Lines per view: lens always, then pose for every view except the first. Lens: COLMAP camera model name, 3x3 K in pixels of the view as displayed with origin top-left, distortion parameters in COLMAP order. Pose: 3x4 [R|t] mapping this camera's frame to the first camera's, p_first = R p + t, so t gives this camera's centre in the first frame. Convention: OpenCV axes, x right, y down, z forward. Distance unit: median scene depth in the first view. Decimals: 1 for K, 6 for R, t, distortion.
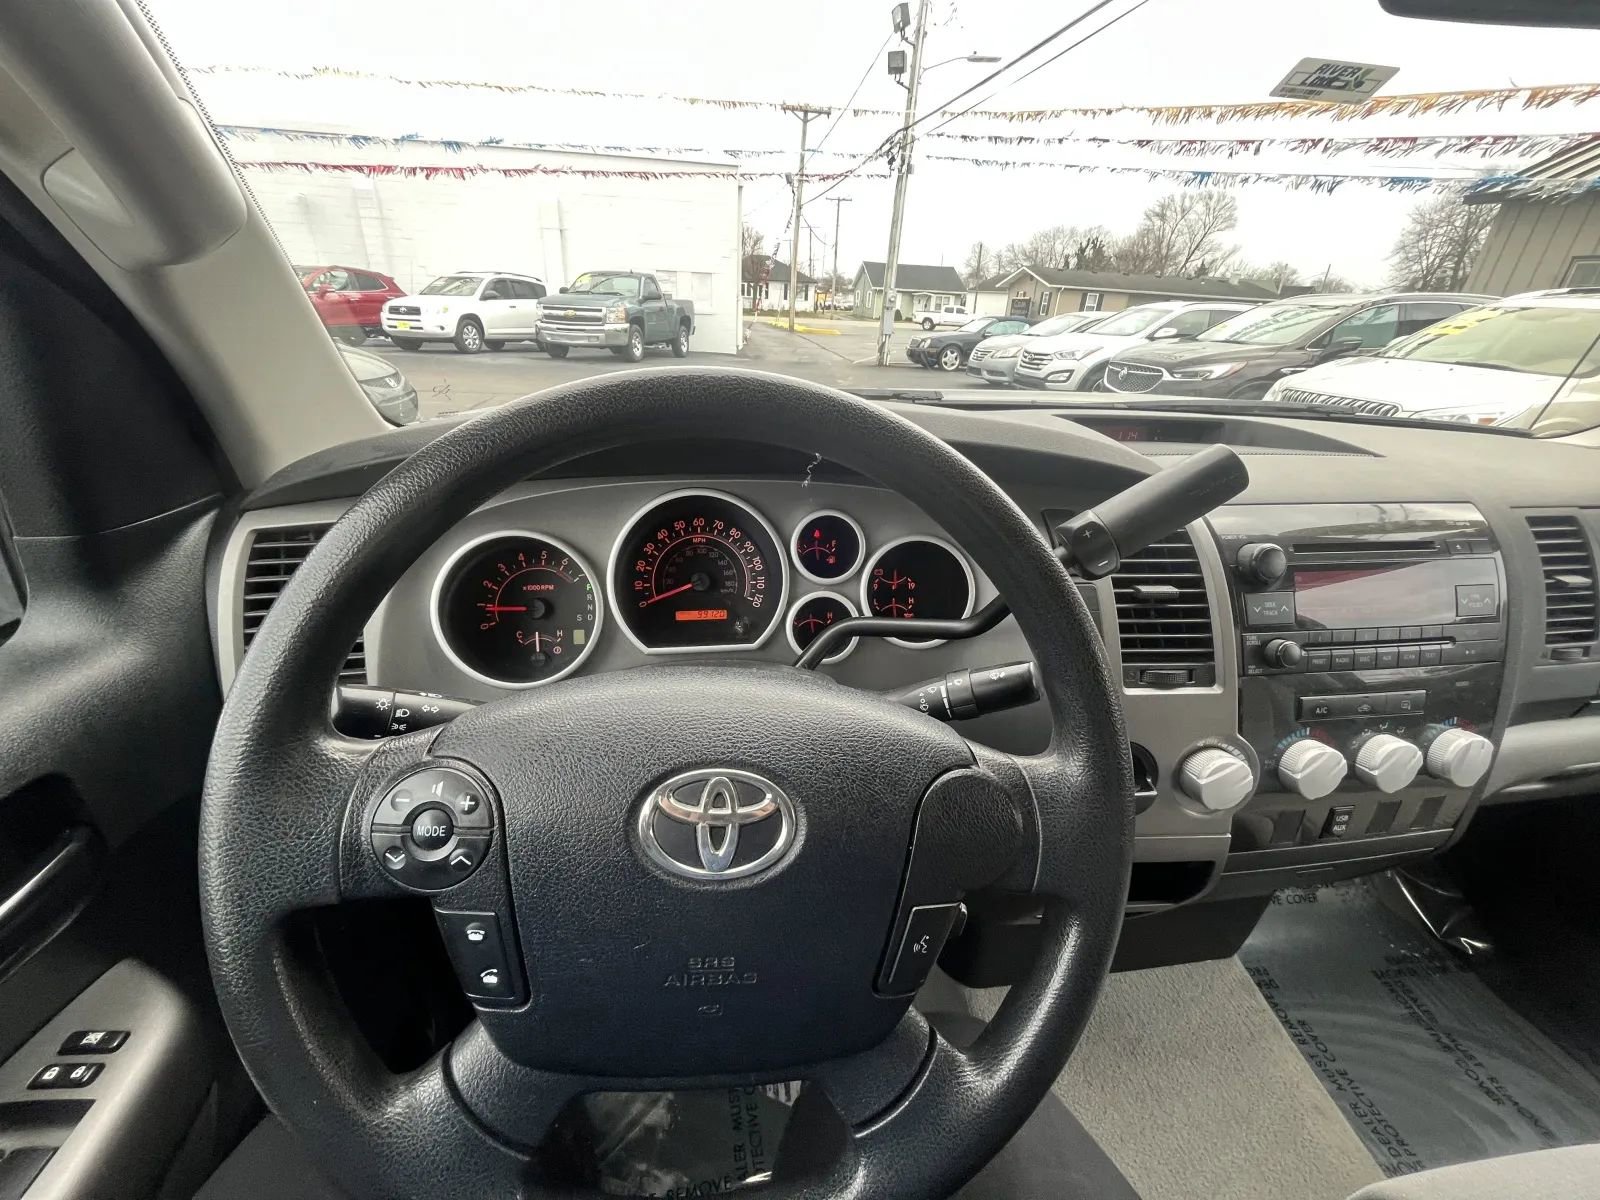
lens RADIAL K [[639.6, 0, 795.2], [0, 639.6, 598.7], [0, 0, 1]] dist [-0.006798, 0.000738]
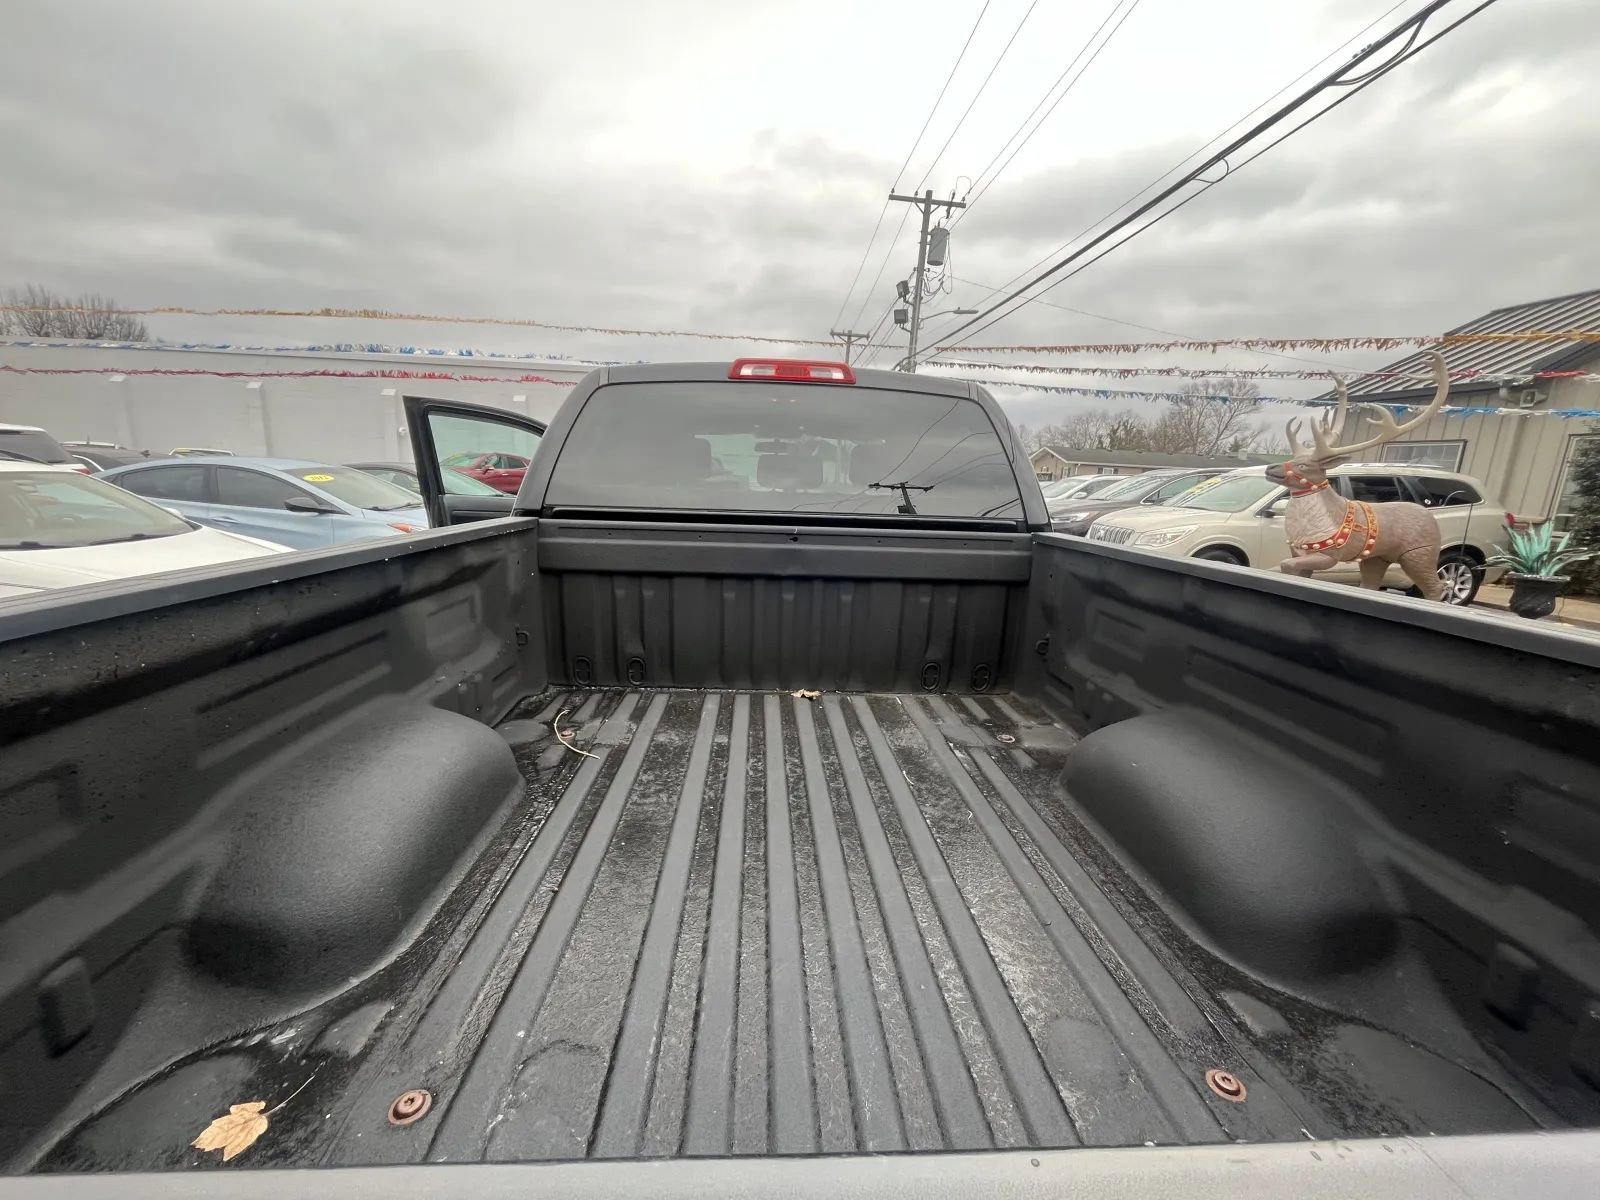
lens RADIAL K [[639.6, 0, 796.7], [0, 639.6, 598.6], [0, 0, 1]] dist [-0.006798, 0.000738]
pose [[0.996266, 0.011741, -0.085536, 0.057657], [-0.032270, 0.969543, -0.242784, 0.098959], [0.080081, 0.244638, 0.966302, -0.209711]]
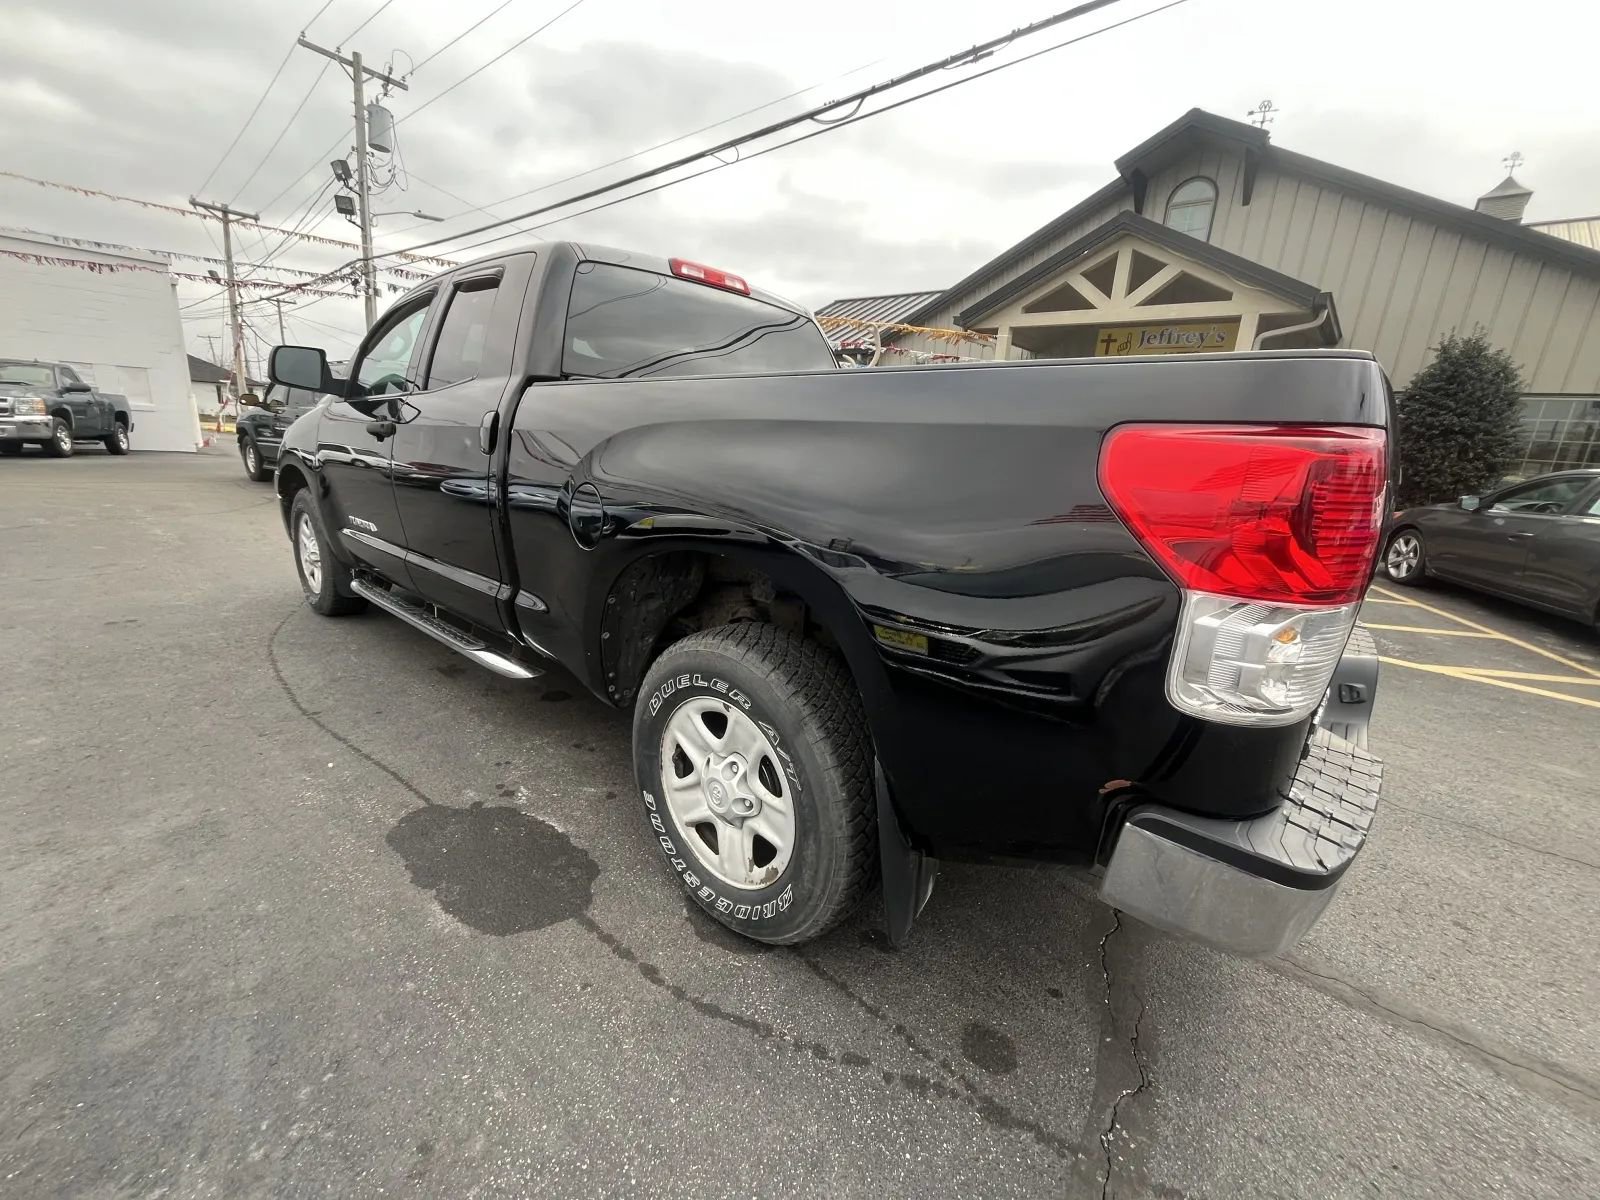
lens RADIAL K [[639.6, 0, 786.1], [0, 639.6, 598.6], [0, 0, 1]] dist [-0.006798, 0.000738]
pose [[0.762178, -0.162461, 0.626651, -0.067205], [0.256143, 0.964684, -0.061443, 0.117483], [-0.594538, 0.207343, 0.776874, -0.215745]]
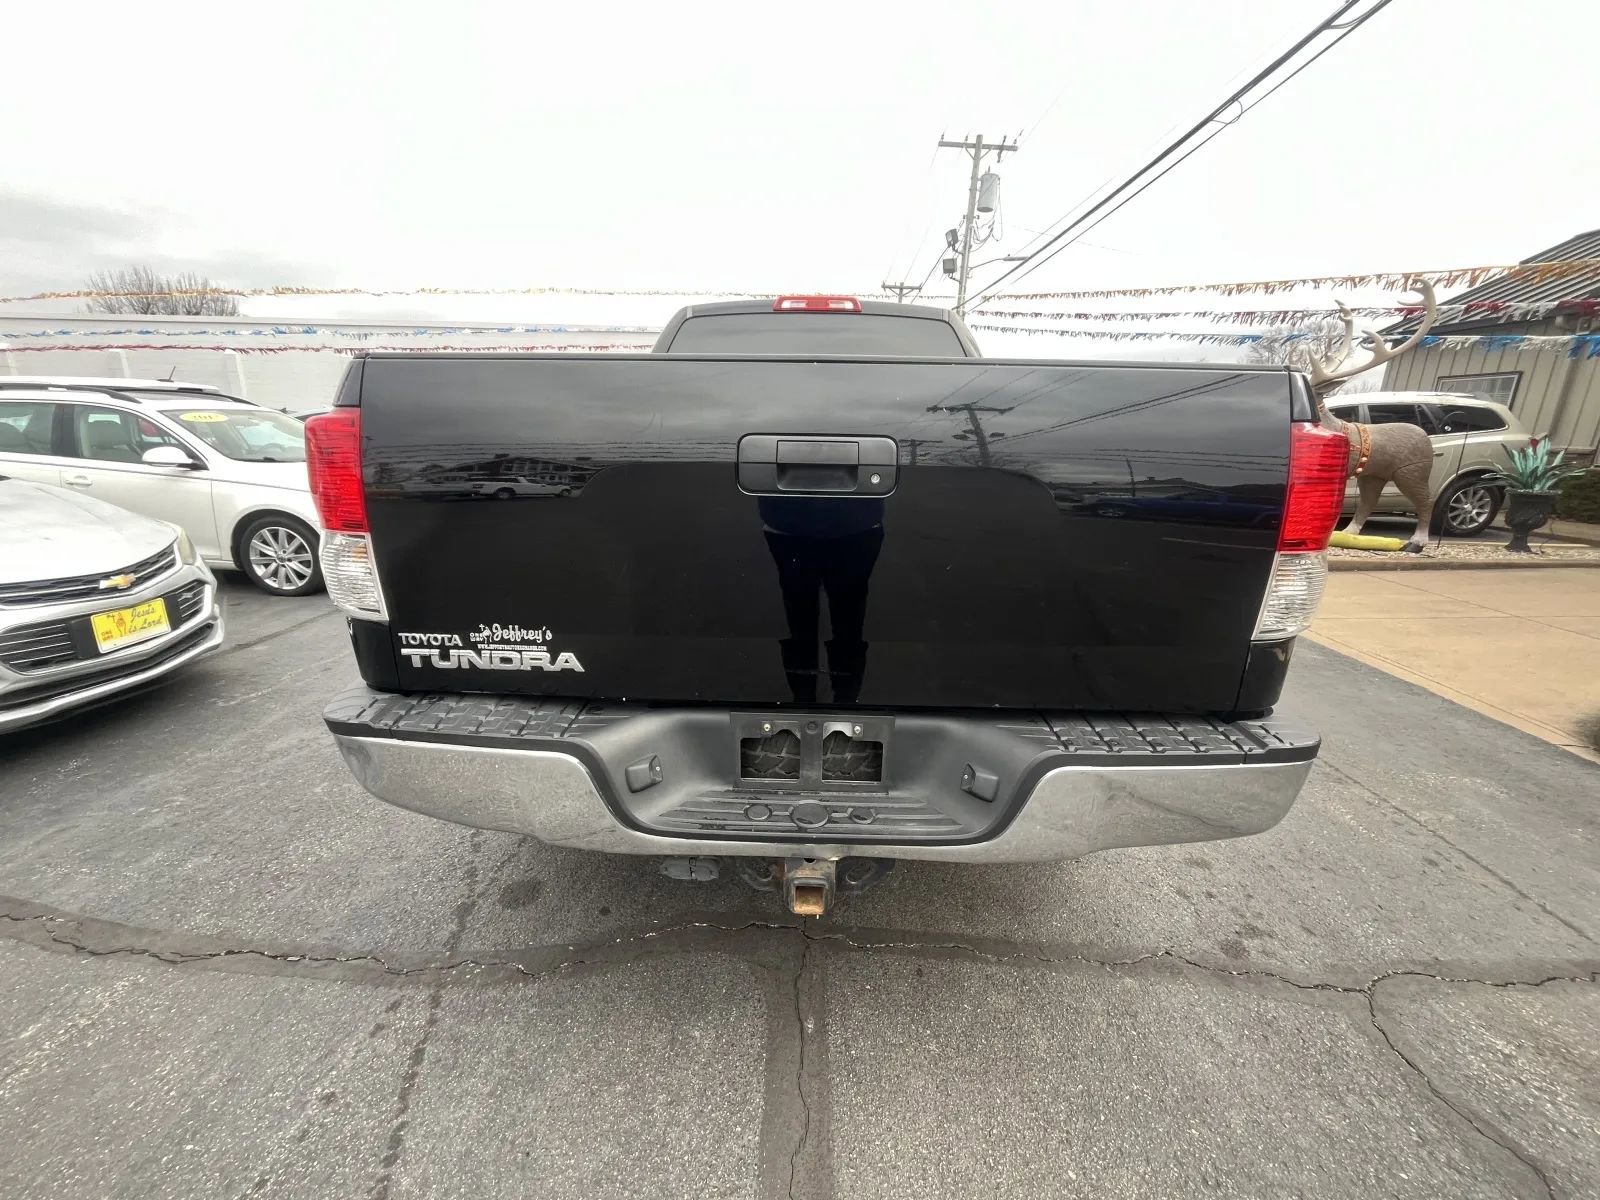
lens RADIAL K [[639.6, 0, 802.8], [0, 639.6, 599.3], [0, 0, 1]] dist [-0.006798, 0.000738]
pose [[0.987102, 0.016326, -0.159260, 0.073750], [-0.045789, 0.982021, -0.183132, 0.147156], [0.153407, 0.188062, 0.970102, -0.267664]]
